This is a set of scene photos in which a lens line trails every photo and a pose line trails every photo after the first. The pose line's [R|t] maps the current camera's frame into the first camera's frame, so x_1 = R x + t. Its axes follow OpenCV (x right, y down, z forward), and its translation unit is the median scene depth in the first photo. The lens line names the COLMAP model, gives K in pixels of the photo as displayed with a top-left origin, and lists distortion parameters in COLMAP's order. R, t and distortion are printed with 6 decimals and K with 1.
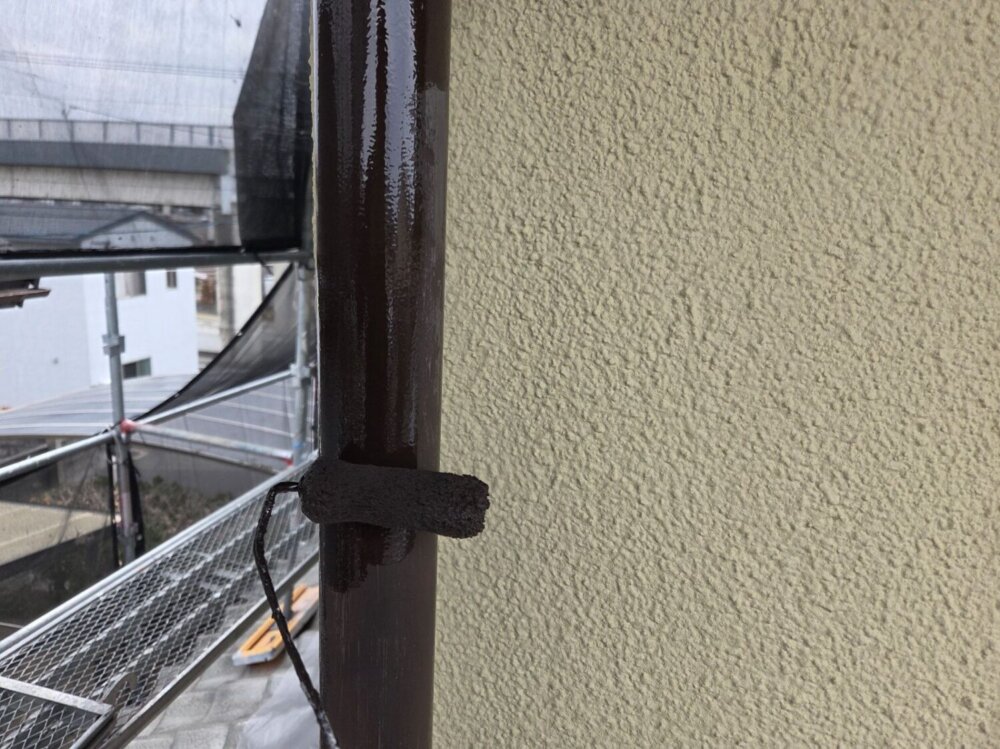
lens RADIAL K [[672.6, 0, 491.0], [0, 672.6, 367.9], [0, 0, 1]] dist [0.046519, -0.036338]
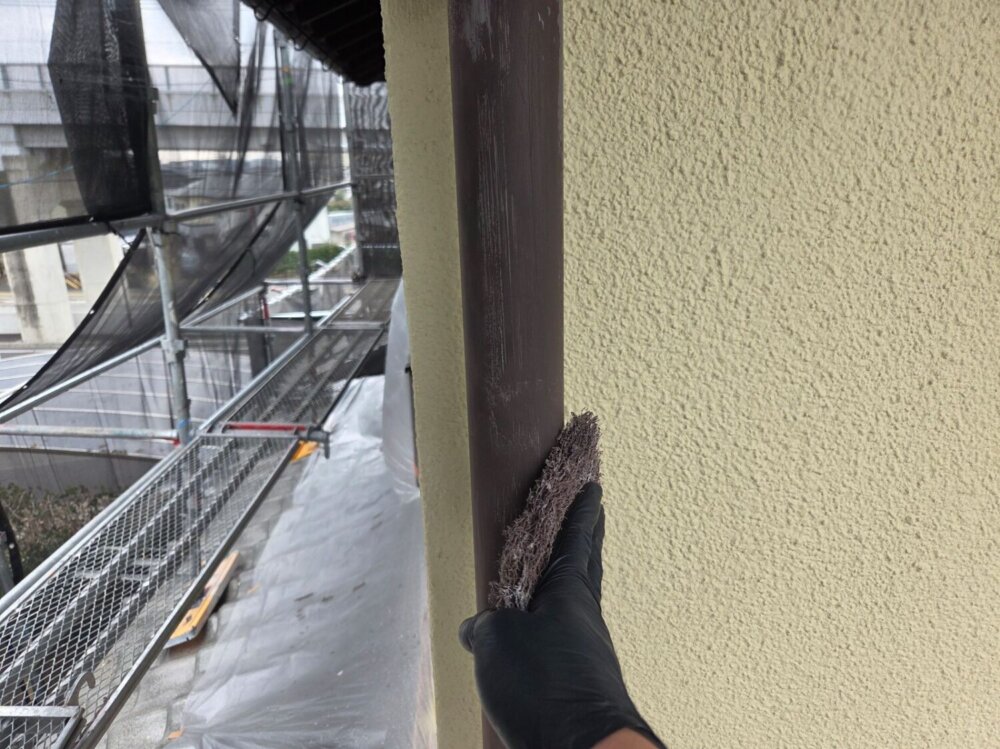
lens RADIAL K [[672.6, 0, 500.5], [0, 672.6, 388.2], [0, 0, 1]] dist [0.046519, -0.036338]
pose [[0.967259, -0.139084, 0.212288, -0.393150], [0.112750, 0.984879, 0.131530, -0.065280], [-0.227372, -0.103288, 0.968315, -0.158357]]
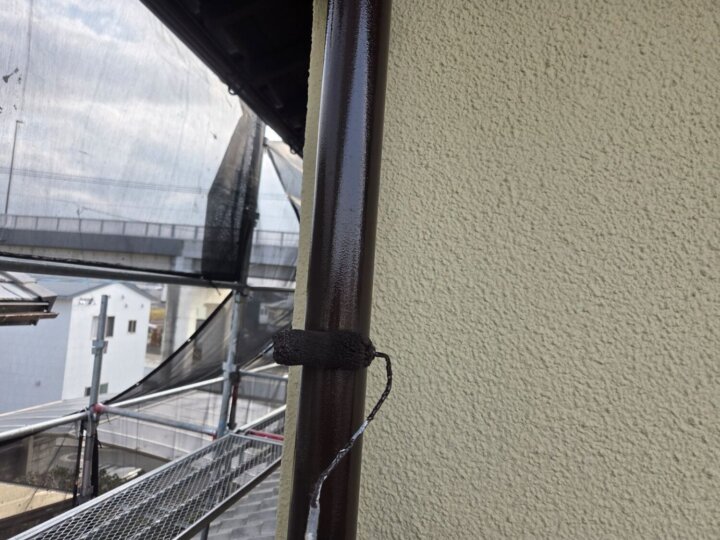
lens RADIAL K [[484.3, 0, 357.8], [0, 484.3, 277.1], [0, 0, 1]] dist [0.046519, -0.036338]
pose [[0.999544, 0.029118, -0.007938, -0.097817], [-0.030175, 0.969322, -0.243935, 0.465746], [0.000591, 0.244063, 0.969759, -0.218359]]
